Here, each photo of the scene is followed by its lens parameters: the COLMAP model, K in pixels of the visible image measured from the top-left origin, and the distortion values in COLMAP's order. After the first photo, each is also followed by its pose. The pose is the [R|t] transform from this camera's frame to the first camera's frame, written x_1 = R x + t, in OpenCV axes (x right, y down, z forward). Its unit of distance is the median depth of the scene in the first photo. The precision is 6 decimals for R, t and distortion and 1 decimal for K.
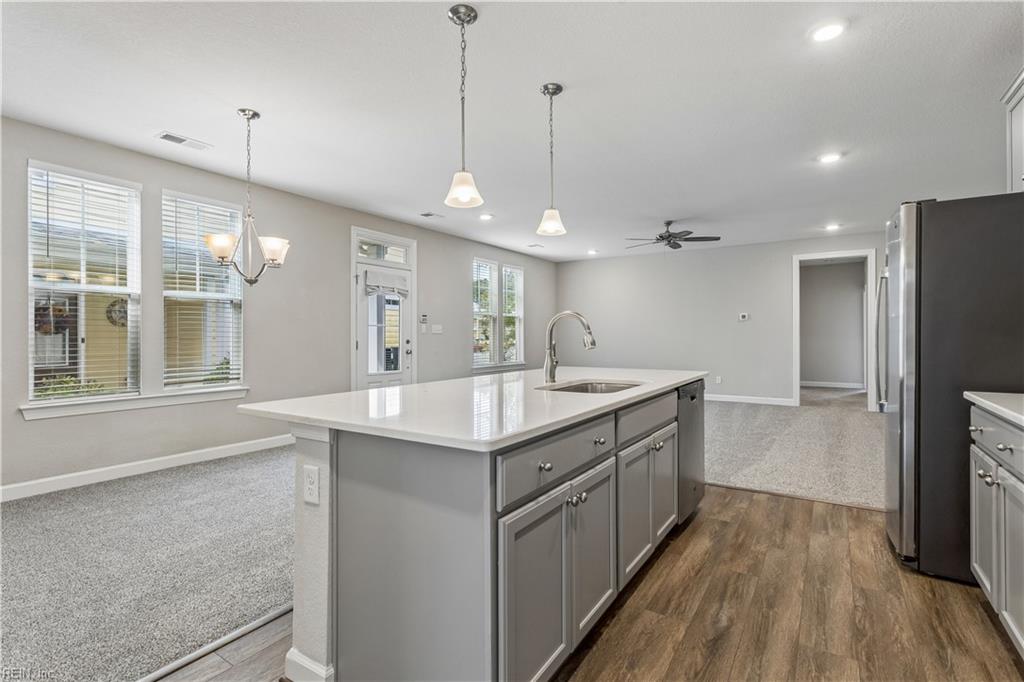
lens RADIAL K [[488.6, 0, 512.8], [0, 488.6, 334.1], [0, 0, 1]] dist [-0.002758, 0.003568]
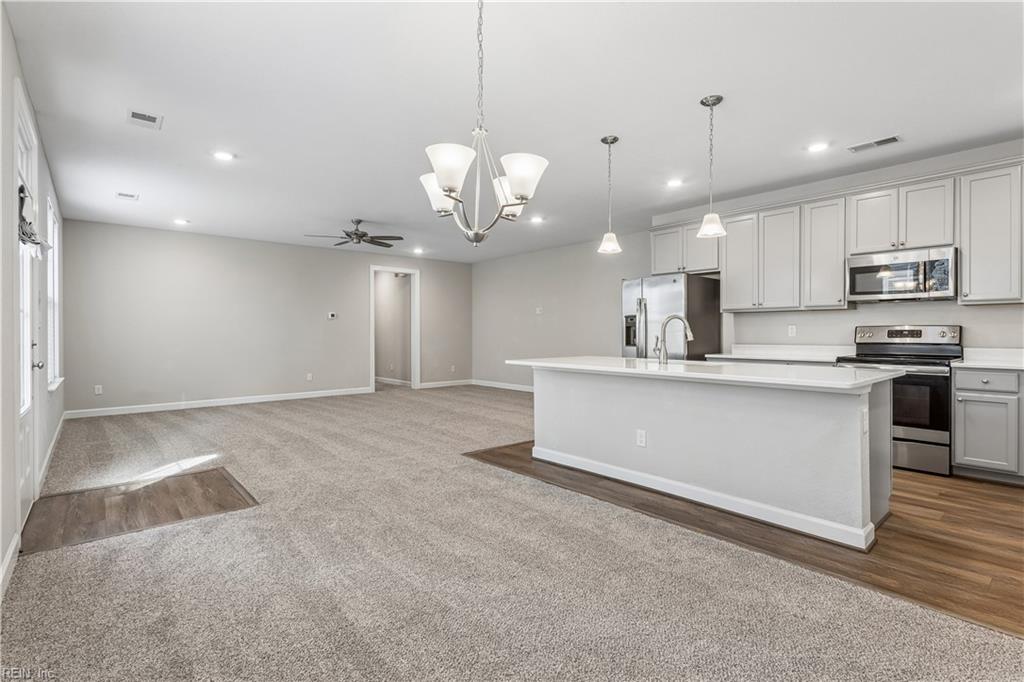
lens RADIAL K [[488.6, 0, 512.3], [0, 488.6, 336.7], [0, 0, 1]] dist [-0.002758, 0.003568]
pose [[0.275078, -0.005107, 0.961408, -0.495713], [-0.001313, 0.999983, 0.005687, 0.004696], [-0.961421, -0.002827, 0.275067, 0.361673]]
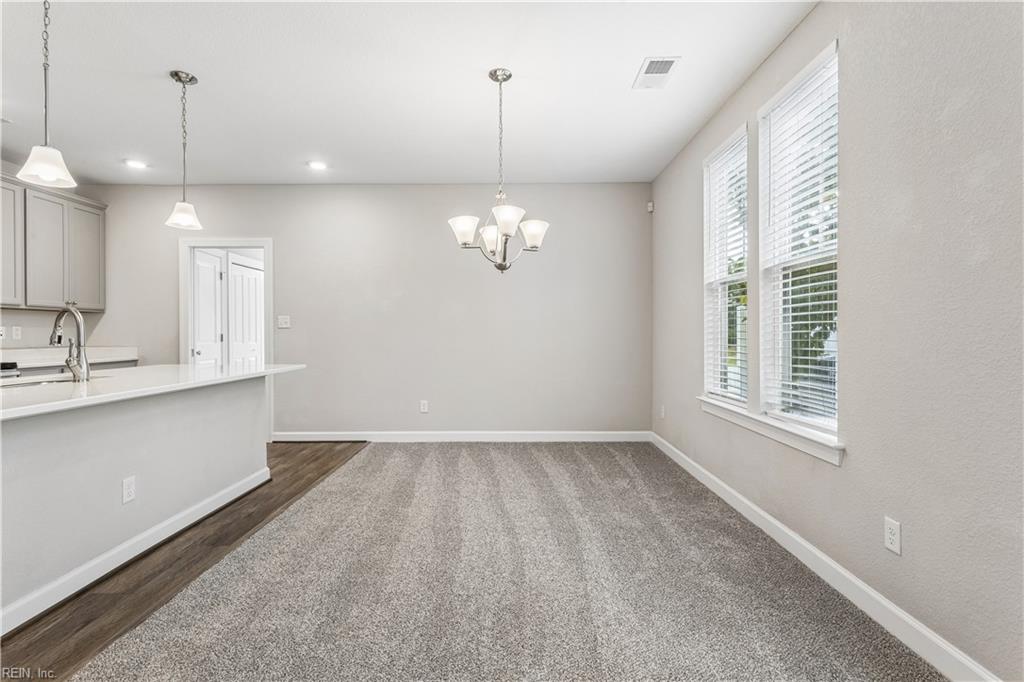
lens RADIAL K [[488.6, 0, 514.1], [0, 488.6, 336.2], [0, 0, 1]] dist [-0.002758, 0.003568]
pose [[-0.833931, 0.007678, -0.551815, -0.035715], [0.006307, 0.999971, 0.004383, 0.005185], [0.551832, 0.000175, -0.833955, 0.784160]]
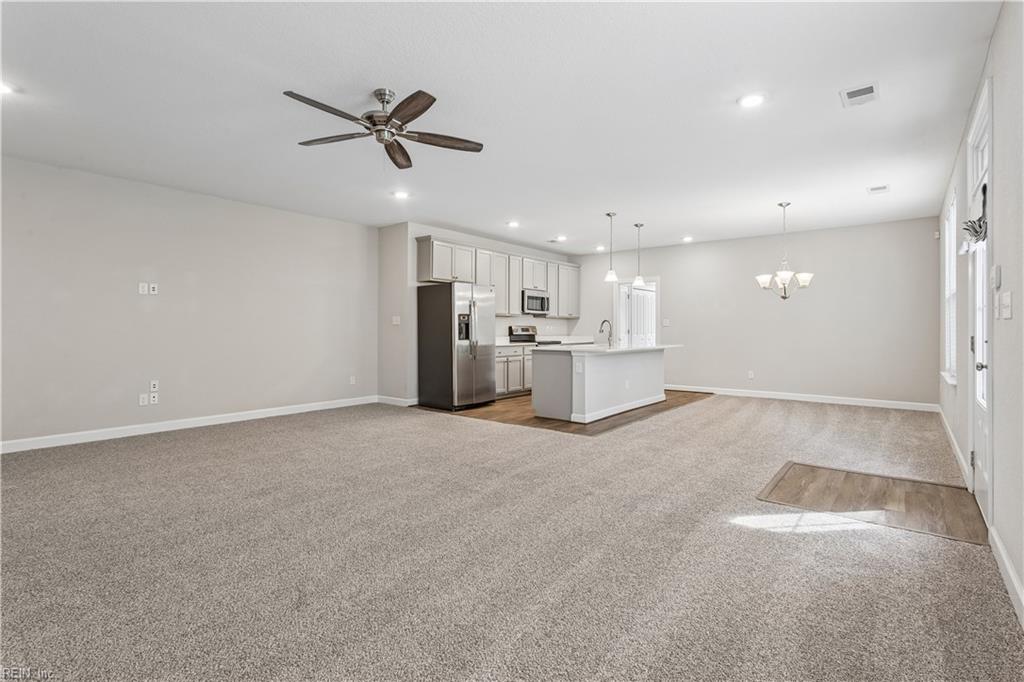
lens RADIAL K [[488.6, 0, 508.9], [0, 488.6, 330.1], [0, 0, 1]] dist [-0.002758, 0.003568]
pose [[-0.995304, 0.000518, 0.096800, 0.129167], [0.000360, 0.999999, -0.001656, 0.006427], [-0.096800, -0.001613, -0.995302, 1.294377]]
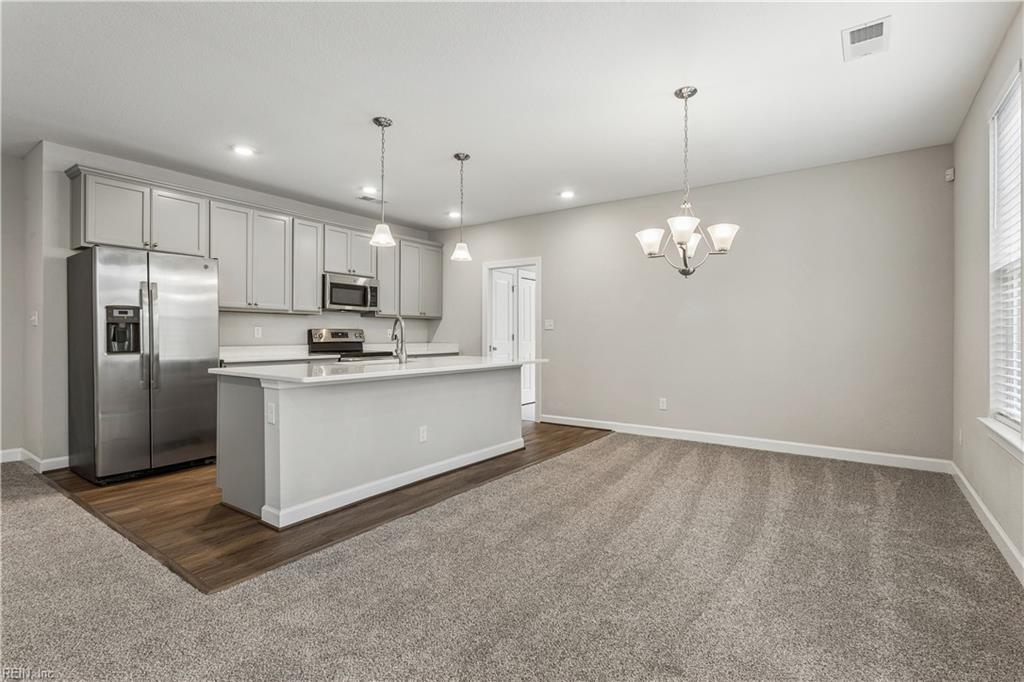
lens RADIAL K [[488.6, 0, 510.0], [0, 488.6, 335.1], [0, 0, 1]] dist [-0.002758, 0.003568]
pose [[-0.999279, 0.000316, 0.037972, -0.109573], [0.000247, 0.999998, -0.001810, 0.005590], [-0.037973, -0.001799, -0.999277, 0.873234]]
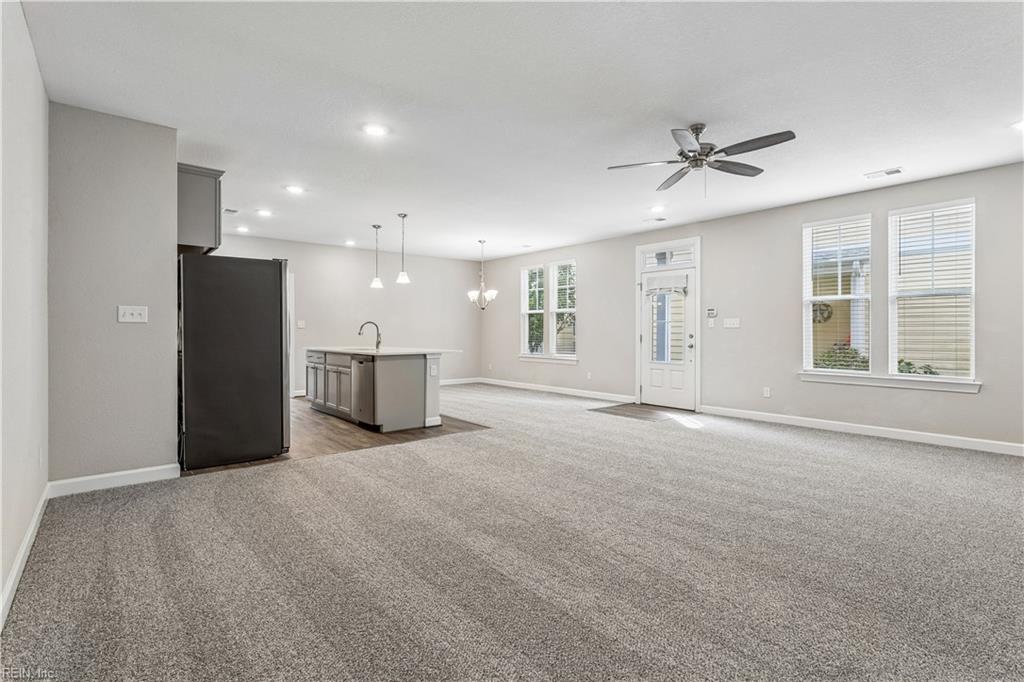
lens RADIAL K [[488.6, 0, 517.0], [0, 488.6, 335.8], [0, 0, 1]] dist [-0.002758, 0.003568]
pose [[-0.287036, 0.009045, -0.957877, 0.805142], [0.002068, 0.999959, 0.008822, 0.004061], [0.957918, 0.000552, -0.287042, 0.848836]]
